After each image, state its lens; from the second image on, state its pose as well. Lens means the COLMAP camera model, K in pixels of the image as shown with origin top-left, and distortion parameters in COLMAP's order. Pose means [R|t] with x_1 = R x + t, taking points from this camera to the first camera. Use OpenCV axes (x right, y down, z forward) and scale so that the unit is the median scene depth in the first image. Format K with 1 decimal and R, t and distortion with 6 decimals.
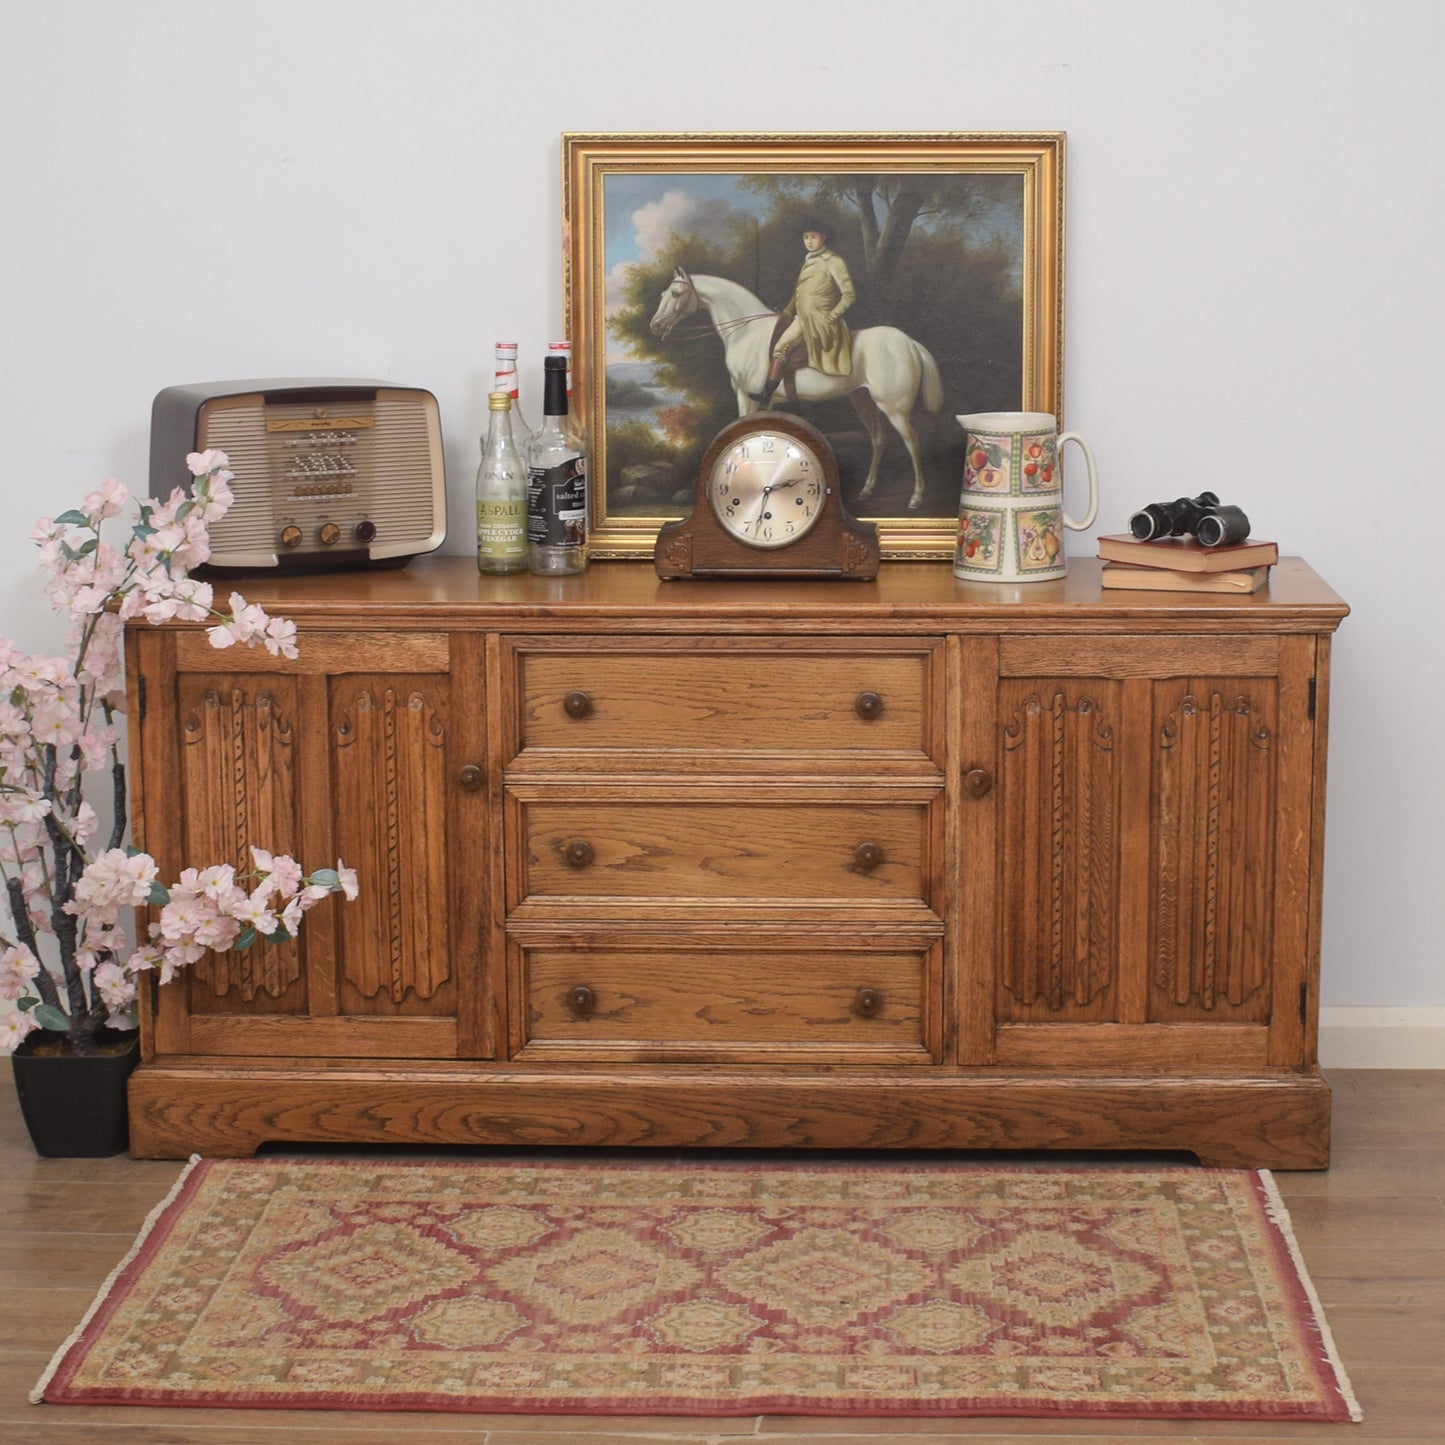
lens RADIAL K [[2922.2, 0, 818.9], [0, 2922.2, 721.2], [0, 0, 1]] dist [-0.060333, -0.271300]
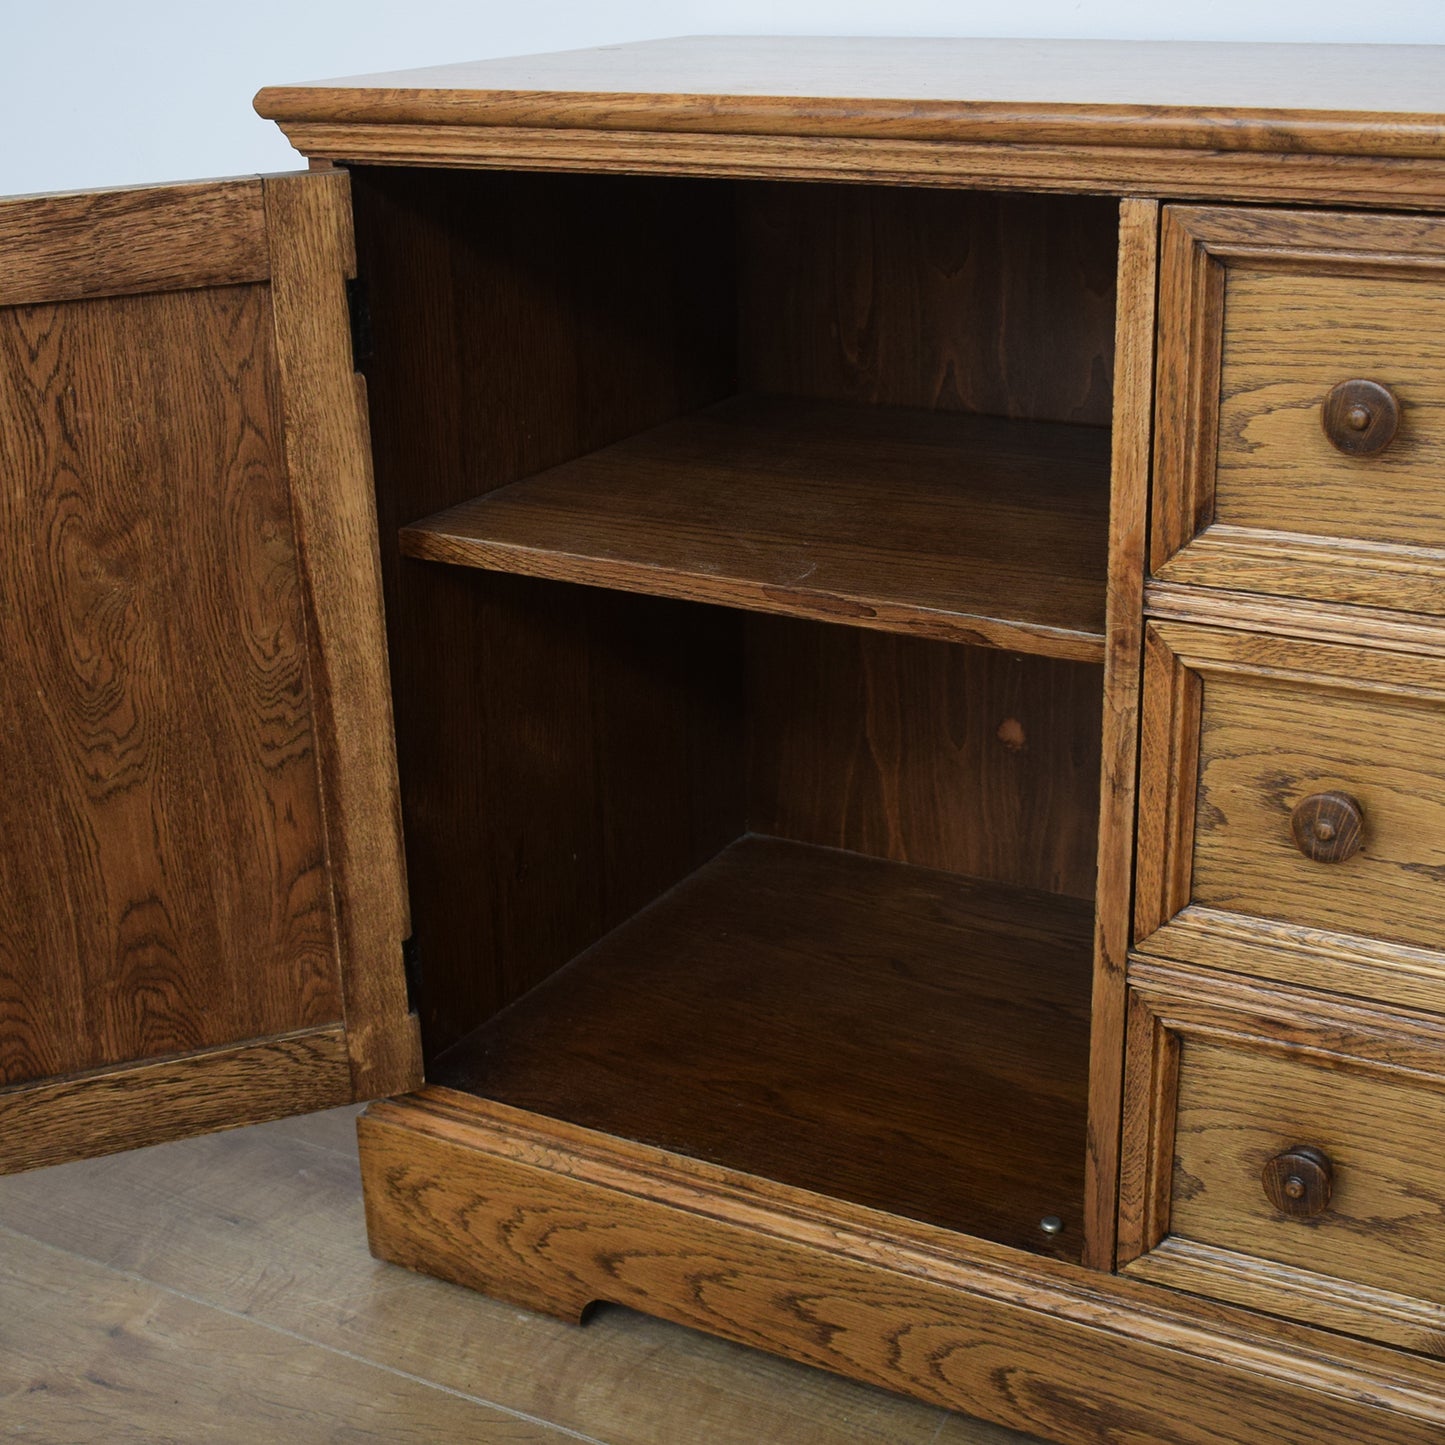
lens RADIAL K [[2213.7, 0, 718.5], [0, 2213.7, 750.4], [0, 0, 1]] dist [-0.093751, 0.017026]
pose [[0.883826, 0.142928, -0.445448, -0.028366], [-0.057616, 0.978193, 0.199548, -0.014407], [0.464255, -0.150701, 0.872787, 0.723516]]
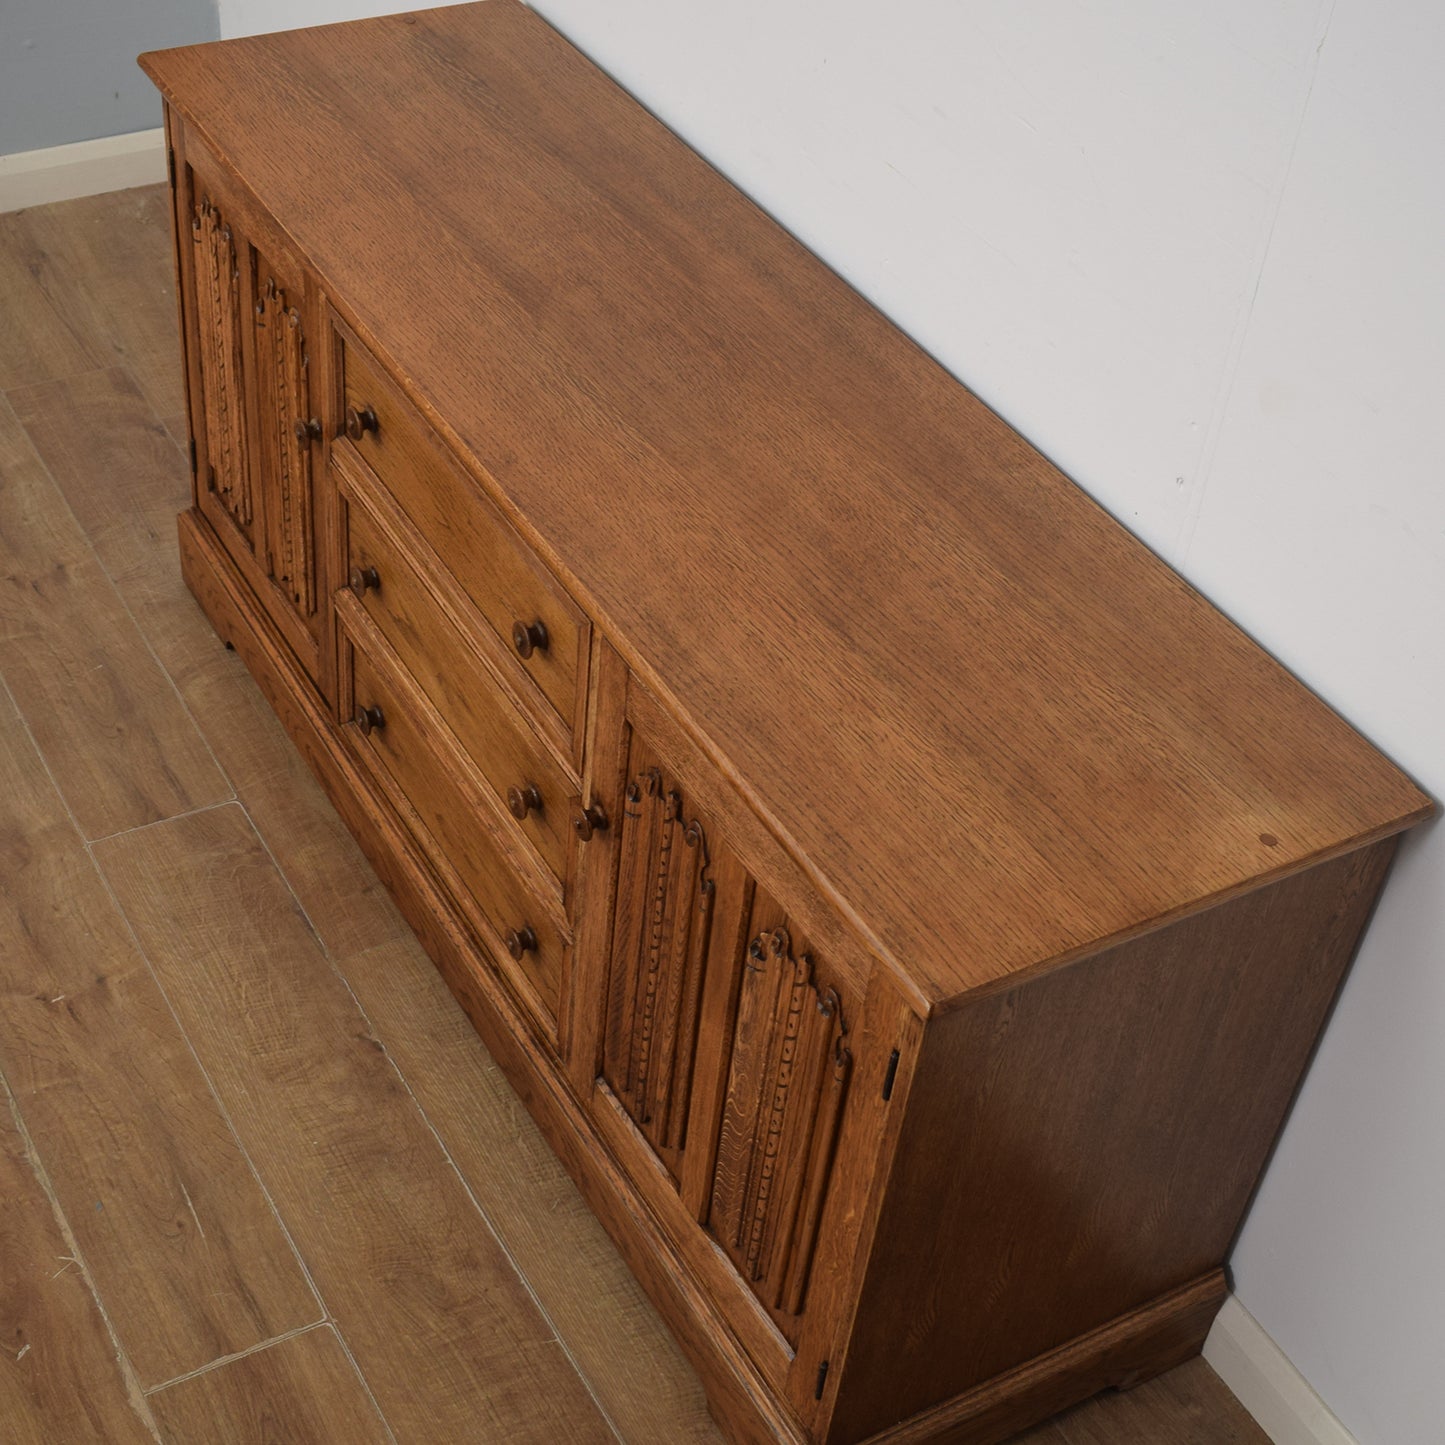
lens RADIAL K [[2178.9, 0, 695.2], [0, 2178.9, 772.8], [0, 0, 1]] dist [-0.073386, -0.057515]
pose [[0.519349, 0.605195, -0.603338, 0.361965], [-0.233382, 0.779627, 0.581133, -0.285013], [0.822076, -0.161003, 0.546140, 0.734783]]
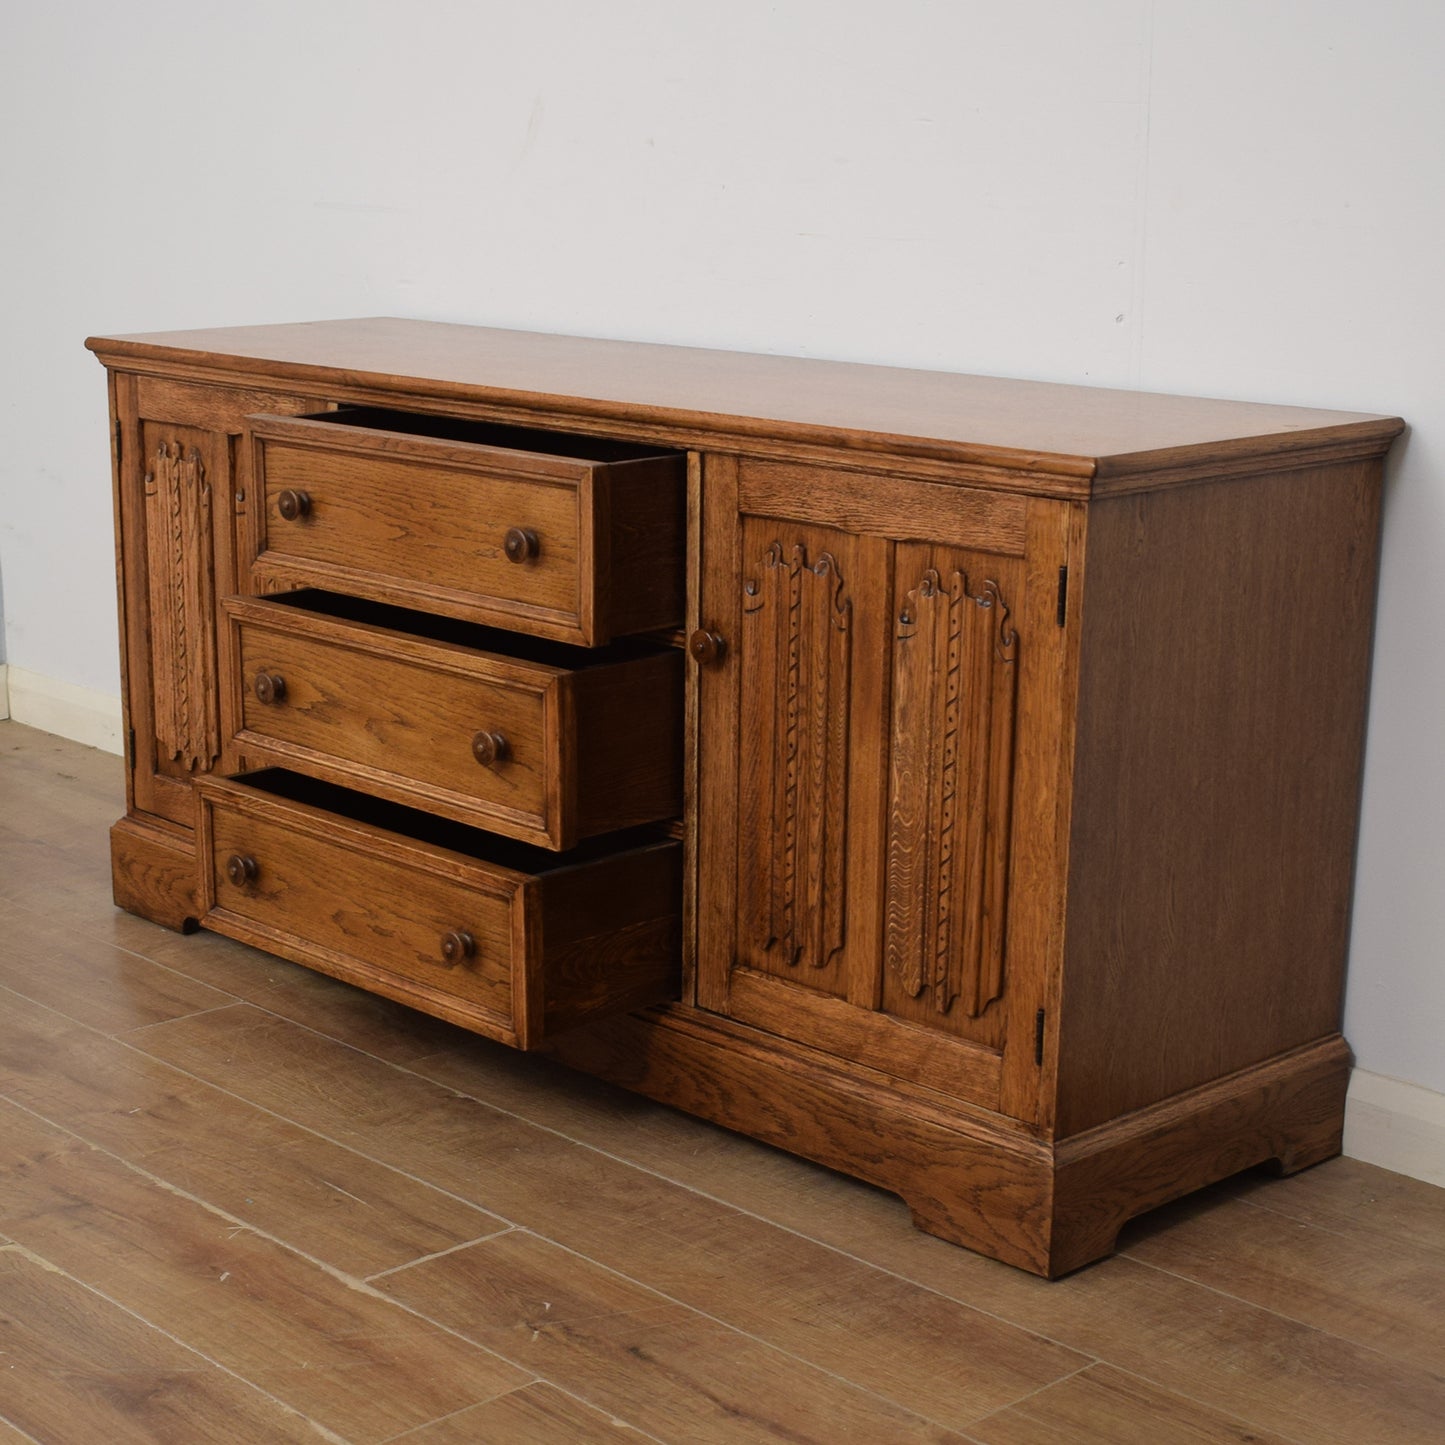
lens RADIAL K [[2672.0, 0, 614.0], [0, 2672.0, 888.1], [0, 0, 1]] dist [-0.089414, 0.073692]
pose [[0.692238, 0.206288, -0.691558, 0.528001], [-0.131567, 0.978290, 0.160122, -0.026190], [0.709575, -0.019856, 0.704350, 0.482576]]
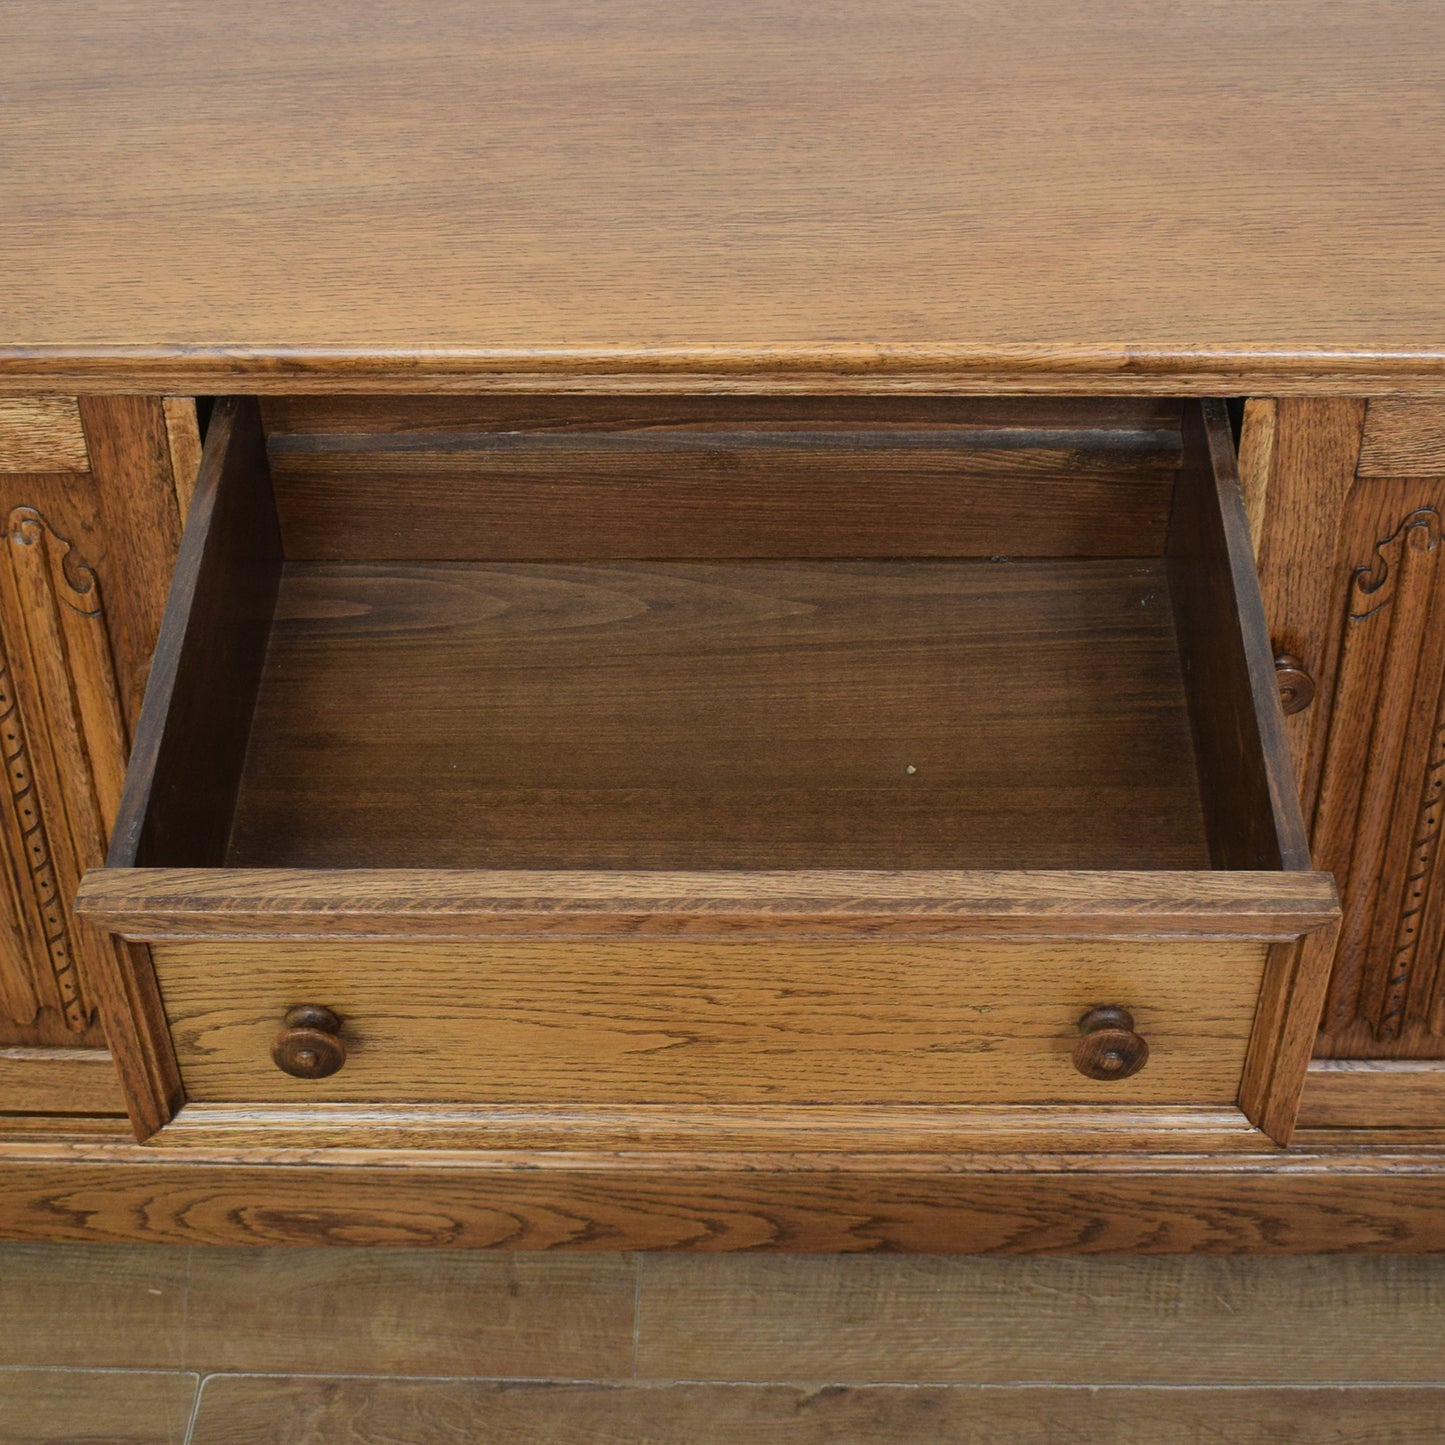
lens RADIAL K [[2670.8, 0, 718.7], [0, 2670.8, 720.3], [0, 0, 1]] dist [-0.086653, -0.058789]
pose [[0.999899, -0.011679, -0.008074, -0.029572], [0.014088, 0.886869, 0.461807, -0.164049], [0.001767, -0.461874, 0.886944, 0.624175]]
